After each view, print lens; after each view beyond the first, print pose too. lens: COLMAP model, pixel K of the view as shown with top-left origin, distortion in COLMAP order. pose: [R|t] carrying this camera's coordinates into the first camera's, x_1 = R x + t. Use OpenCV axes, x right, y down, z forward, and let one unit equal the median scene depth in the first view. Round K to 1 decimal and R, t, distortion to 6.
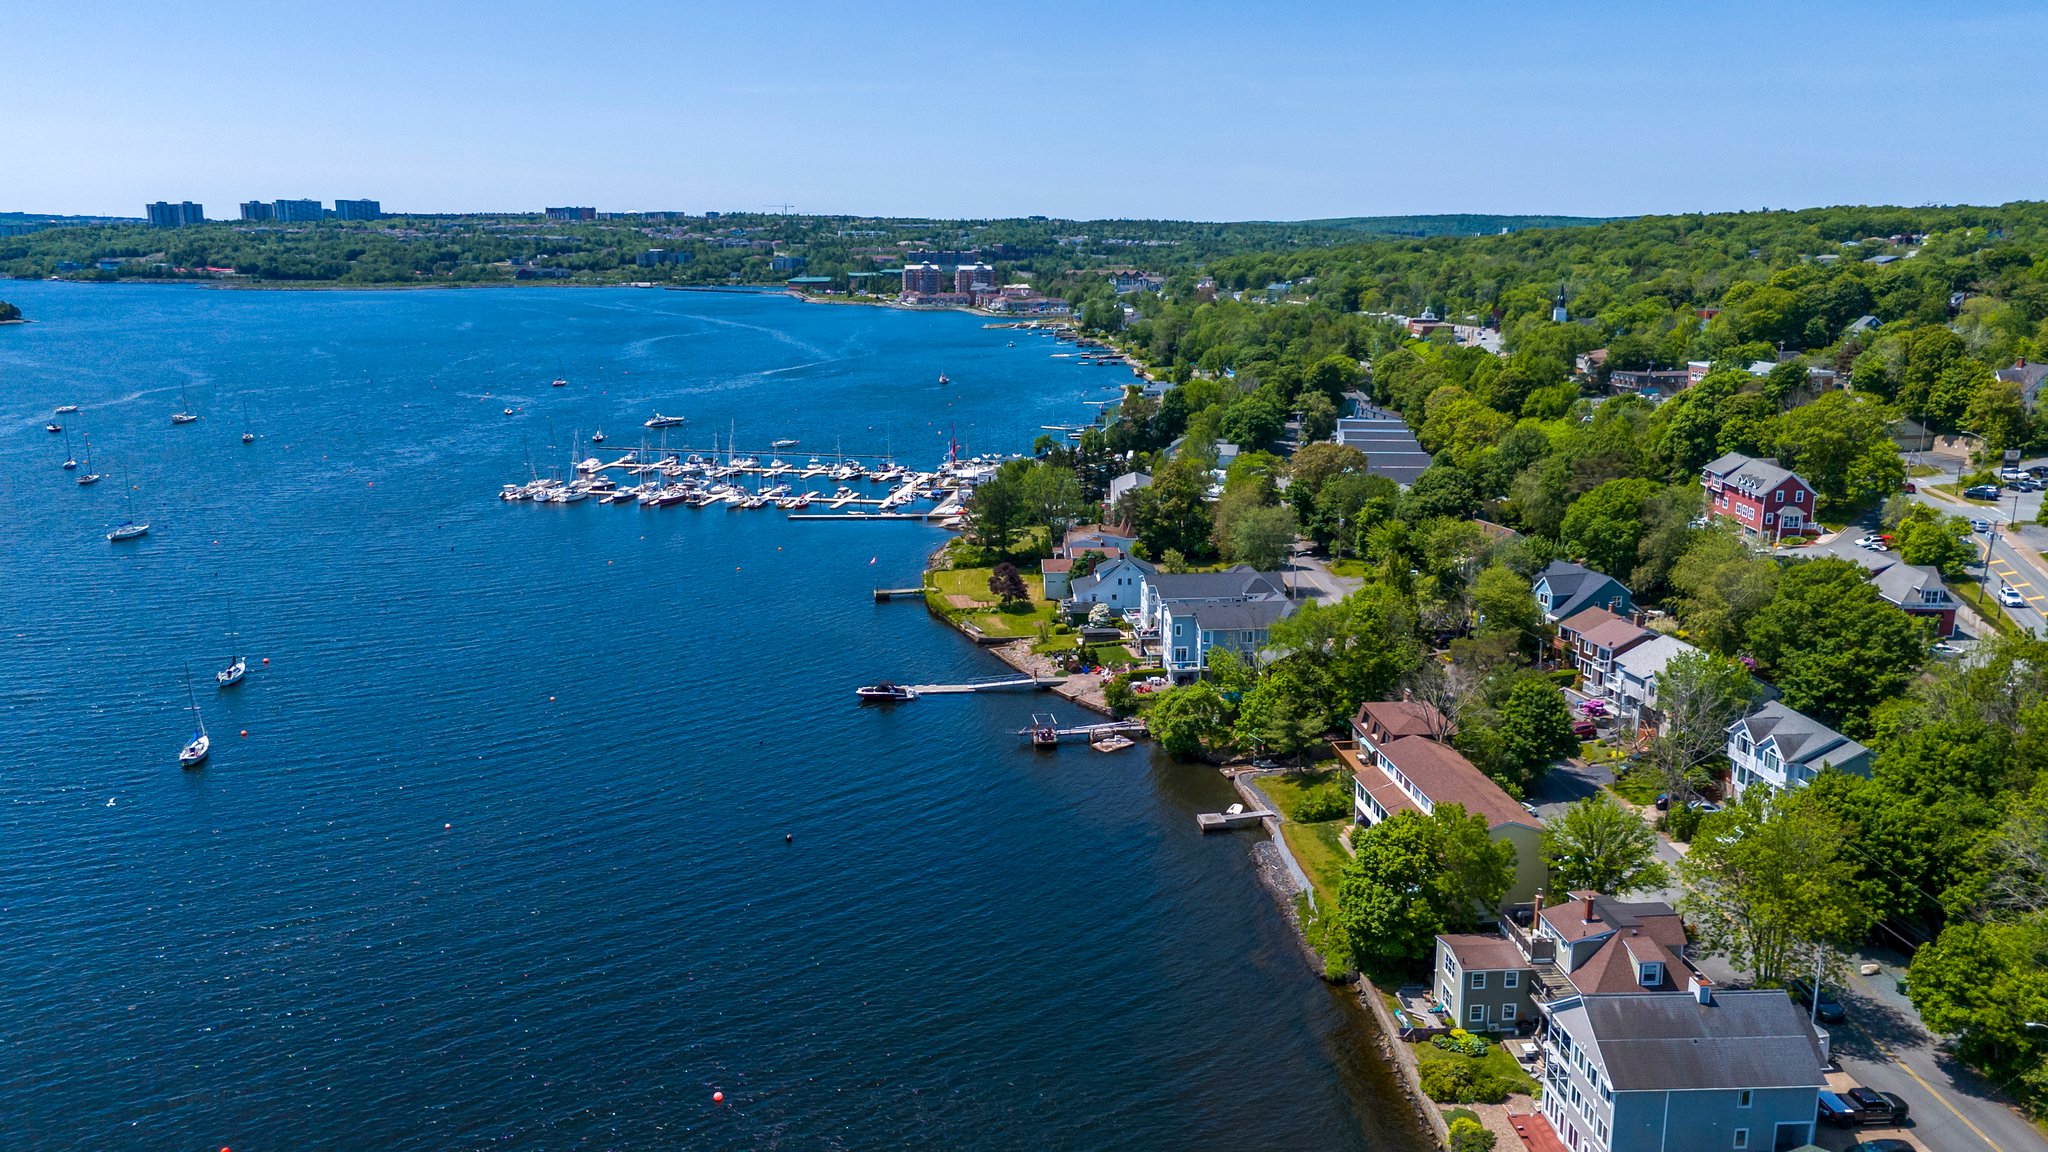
lens RADIAL K [[1485.9, 0, 1024.0], [0, 1485.9, 576.0], [0, 0, 1]] dist [0.071410, -0.070986]
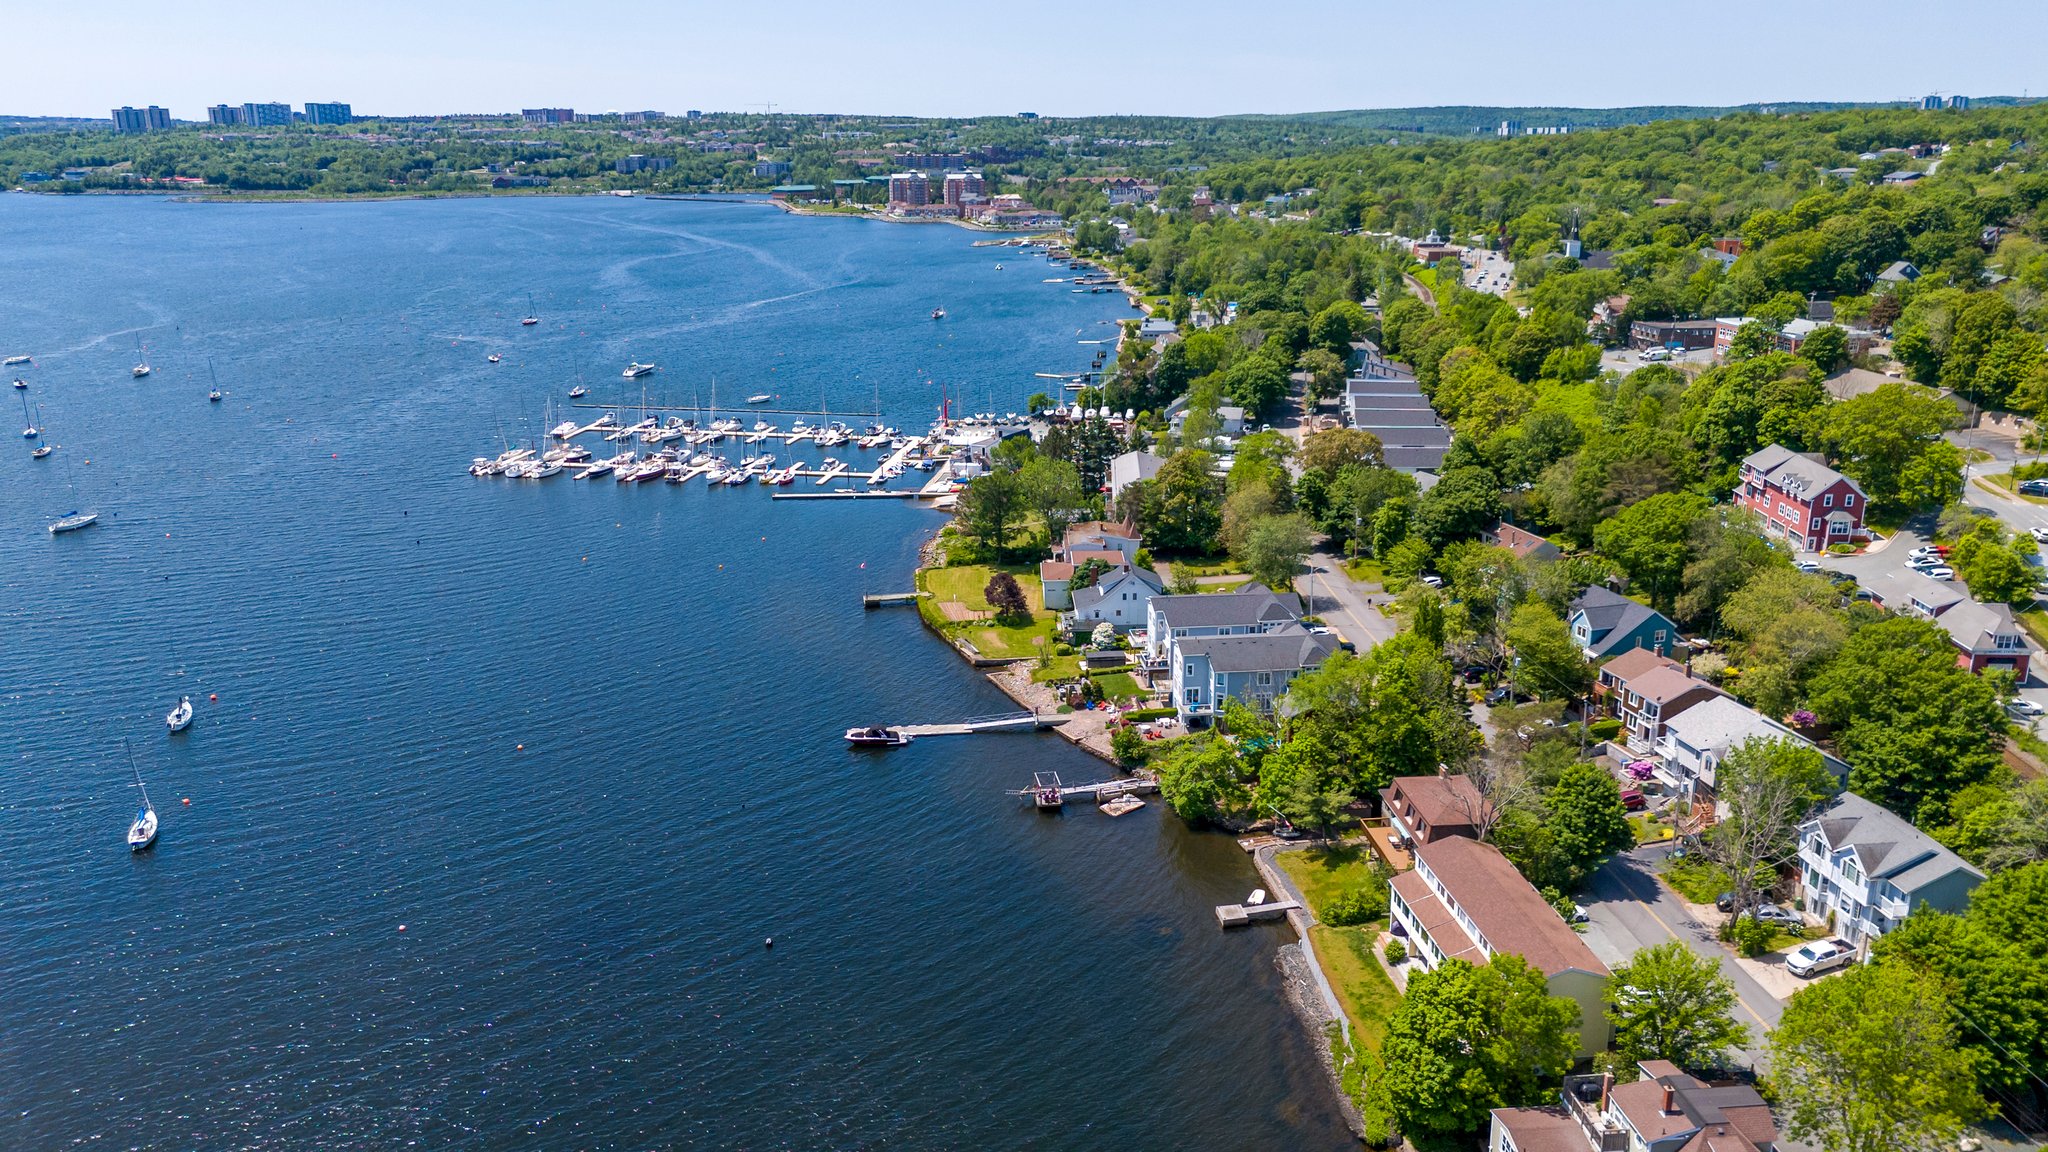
lens RADIAL K [[1485.9, 0, 1024.0], [0, 1485.9, 576.0], [0, 0, 1]] dist [0.071410, -0.070986]
pose [[0.999952, -0.008572, 0.004668, -0.002226], [0.008241, 0.997725, 0.066903, -0.047511], [-0.005230, -0.066861, 0.997749, 0.041267]]
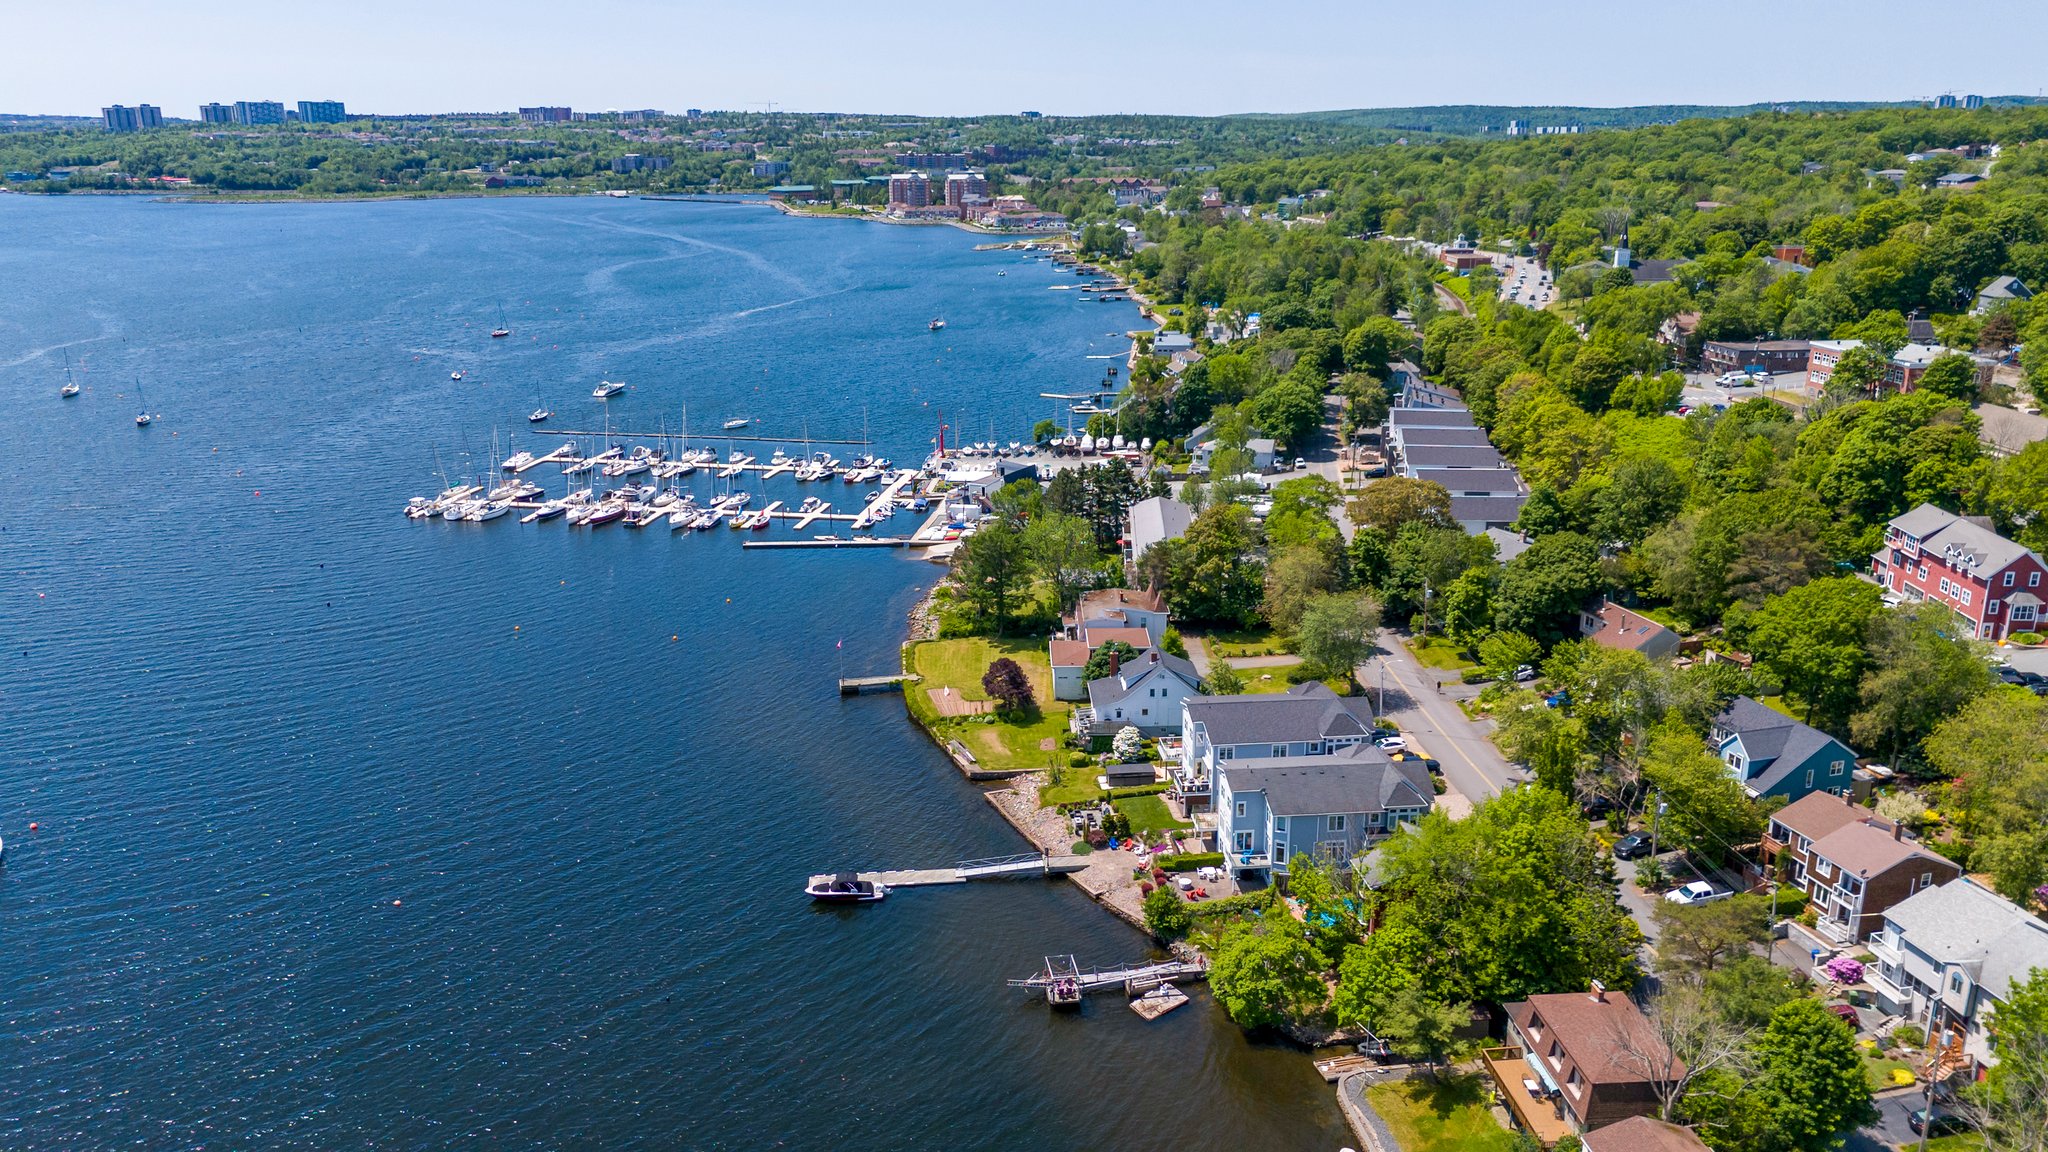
lens RADIAL K [[1485.9, 0, 1024.0], [0, 1485.9, 576.0], [0, 0, 1]] dist [0.071410, -0.070986]
pose [[0.999968, -0.007486, 0.002890, -0.002744], [0.007274, 0.997702, 0.067357, -0.071915], [-0.003387, -0.067334, 0.997725, 0.149970]]
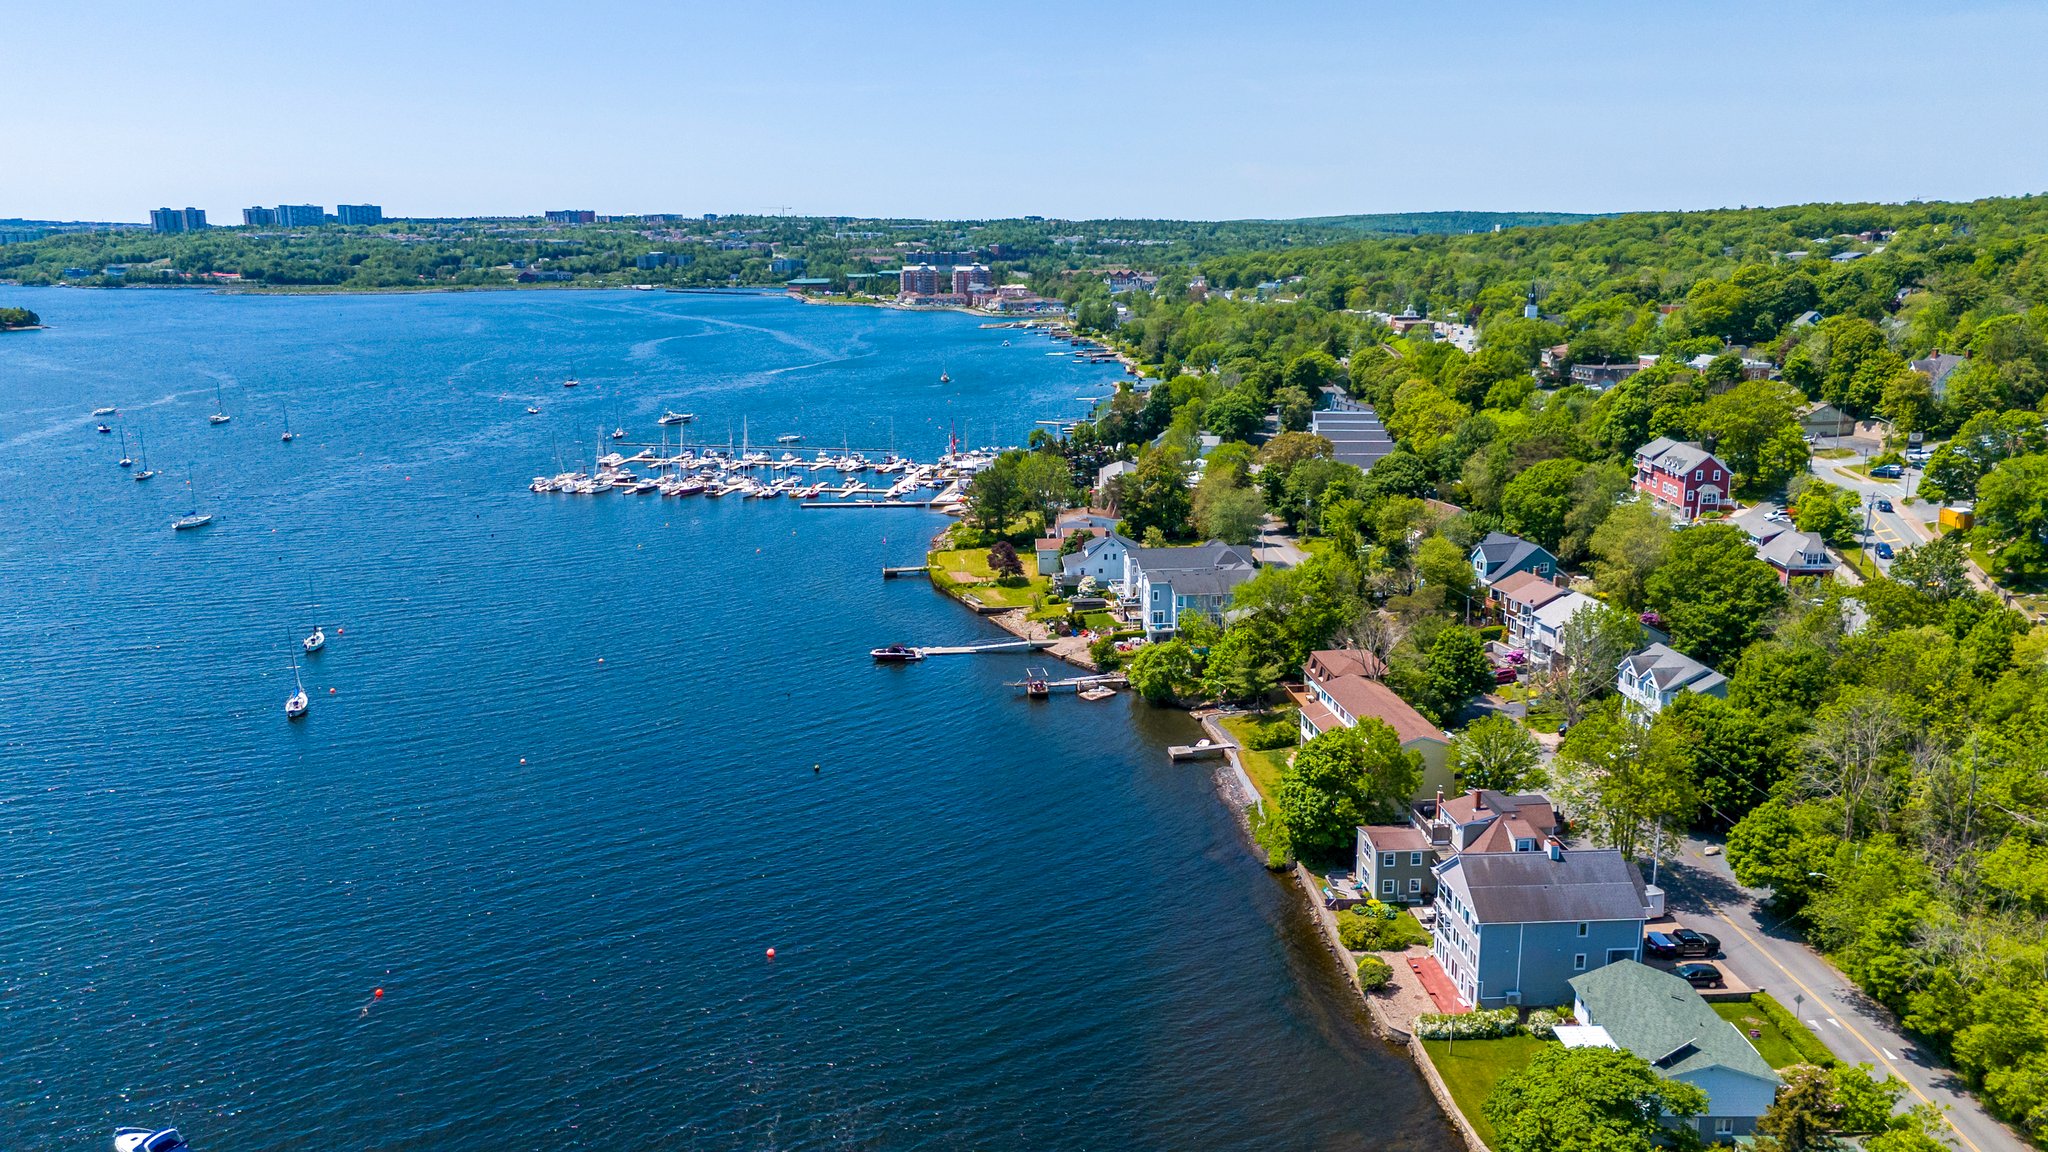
lens RADIAL K [[1485.9, 0, 1024.0], [0, 1485.9, 576.0], [0, 0, 1]] dist [0.071410, -0.070986]
pose [[0.999977, -0.006694, 0.000976, 0.001555], [0.006694, 0.999977, 0.000460, 0.011312], [-0.000979, -0.000454, 0.999999, -0.070585]]
